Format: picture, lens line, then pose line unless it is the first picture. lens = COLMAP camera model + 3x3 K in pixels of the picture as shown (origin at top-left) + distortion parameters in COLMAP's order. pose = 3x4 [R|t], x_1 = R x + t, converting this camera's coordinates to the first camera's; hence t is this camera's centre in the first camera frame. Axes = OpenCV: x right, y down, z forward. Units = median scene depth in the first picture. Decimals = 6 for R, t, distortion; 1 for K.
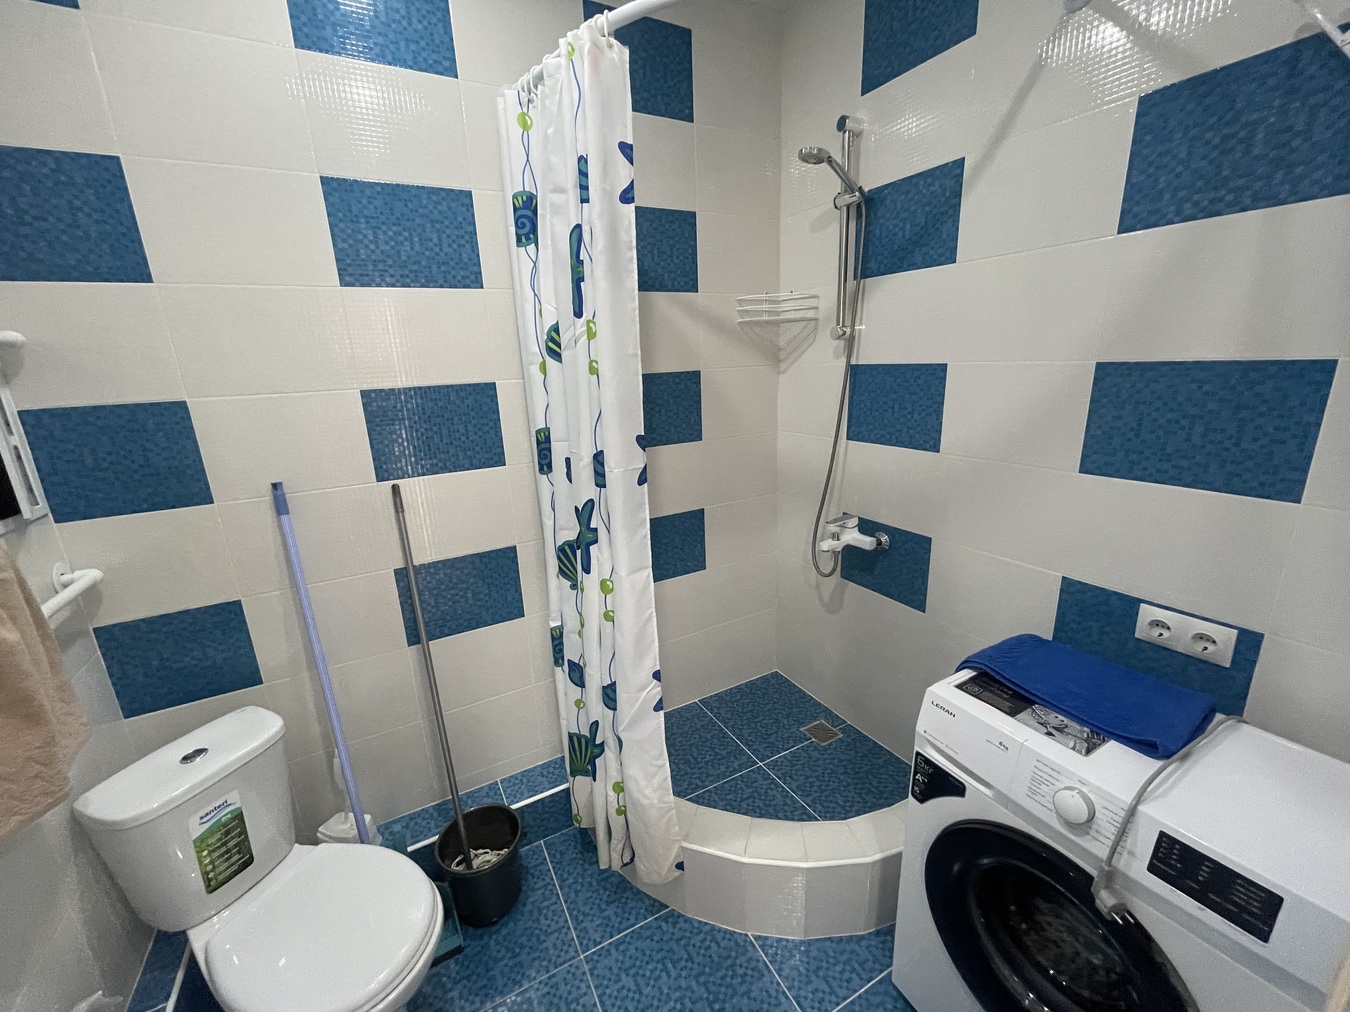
lens RADIAL K [[545.4, 0, 673.5], [0, 545.4, 508.6], [0, 0, 1]] dist [-0.000556, 0.000572]
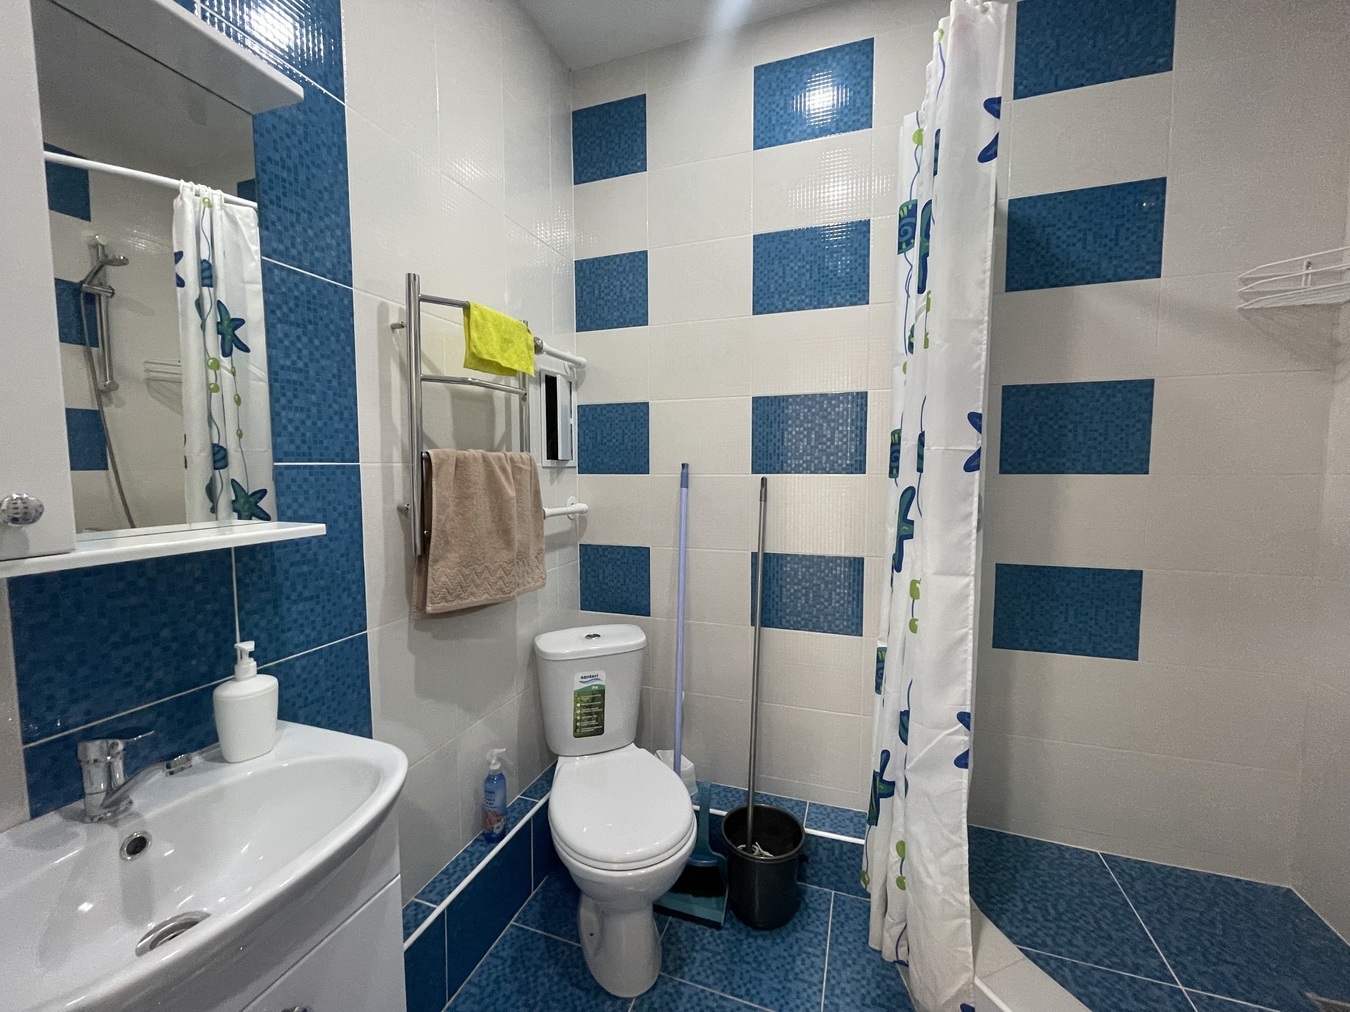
lens RADIAL K [[545.4, 0, 674.5], [0, 545.4, 506.9], [0, 0, 1]] dist [-0.000556, 0.000572]
pose [[0.672510, 0.095726, -0.733871, 0.233786], [-0.220538, 0.972471, -0.075250, 0.157565], [0.706465, 0.212452, 0.675108, 0.103151]]
